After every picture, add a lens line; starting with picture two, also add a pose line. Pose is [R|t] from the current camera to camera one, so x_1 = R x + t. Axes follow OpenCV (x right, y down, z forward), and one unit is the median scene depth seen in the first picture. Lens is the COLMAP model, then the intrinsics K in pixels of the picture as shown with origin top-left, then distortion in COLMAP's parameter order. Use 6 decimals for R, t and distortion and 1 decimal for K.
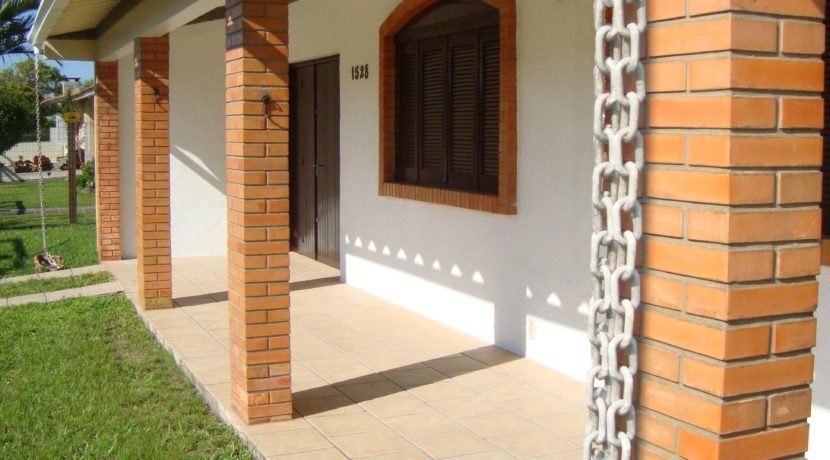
lens RADIAL K [[986.0, 0, 415.0], [0, 986.0, 230.0], [0, 0, 1]] dist [-0.135508, -0.006111]
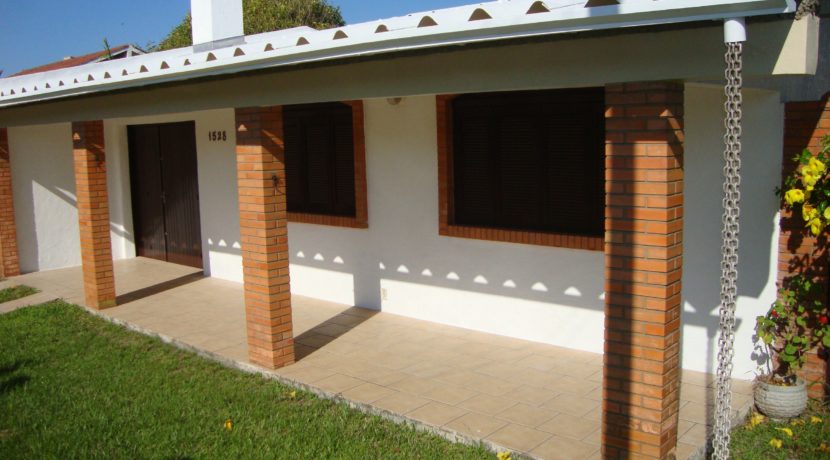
lens RADIAL K [[751.5, 0, 393.3], [0, 751.5, 227.2], [0, 0, 1]] dist [-0.197067, 0.162717]
pose [[0.915697, -0.079038, 0.394020, -0.359999], [0.069568, 0.996842, 0.038286, -0.062482], [-0.395802, -0.007647, 0.918304, -0.199600]]
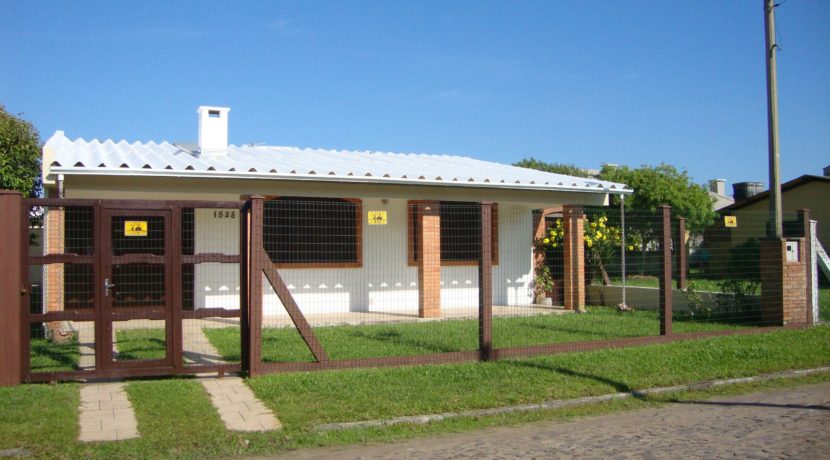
lens RADIAL K [[751.5, 0, 393.3], [0, 751.5, 227.2], [0, 0, 1]] dist [-0.197067, 0.162717]
pose [[0.006787, 0.033464, 0.999417, -2.301930], [0.103810, 0.994016, -0.033988, -0.049392], [-0.994574, 0.103981, 0.003273, 0.840525]]
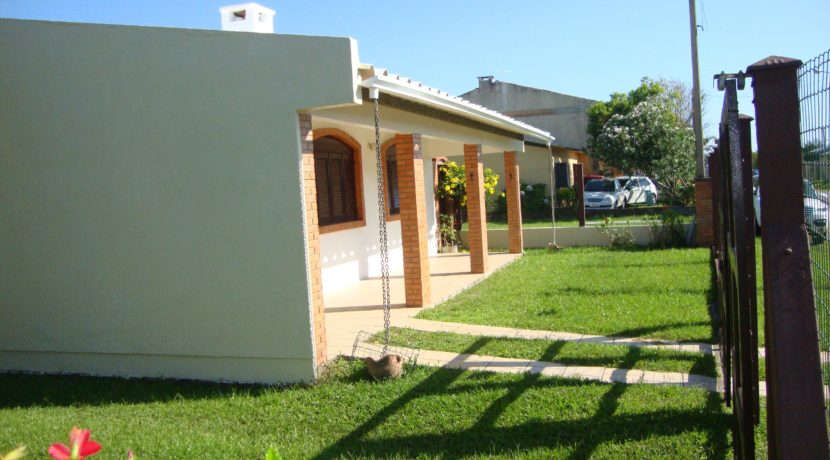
lens RADIAL K [[751.5, 0, 393.3], [0, 751.5, 227.2], [0, 0, 1]] dist [-0.197067, 0.162717]
pose [[-0.723296, -0.000220, 0.690538, -1.353776], [0.119457, 0.984883, 0.125437, -0.246951], [-0.680127, 0.173218, -0.712336, 2.329459]]
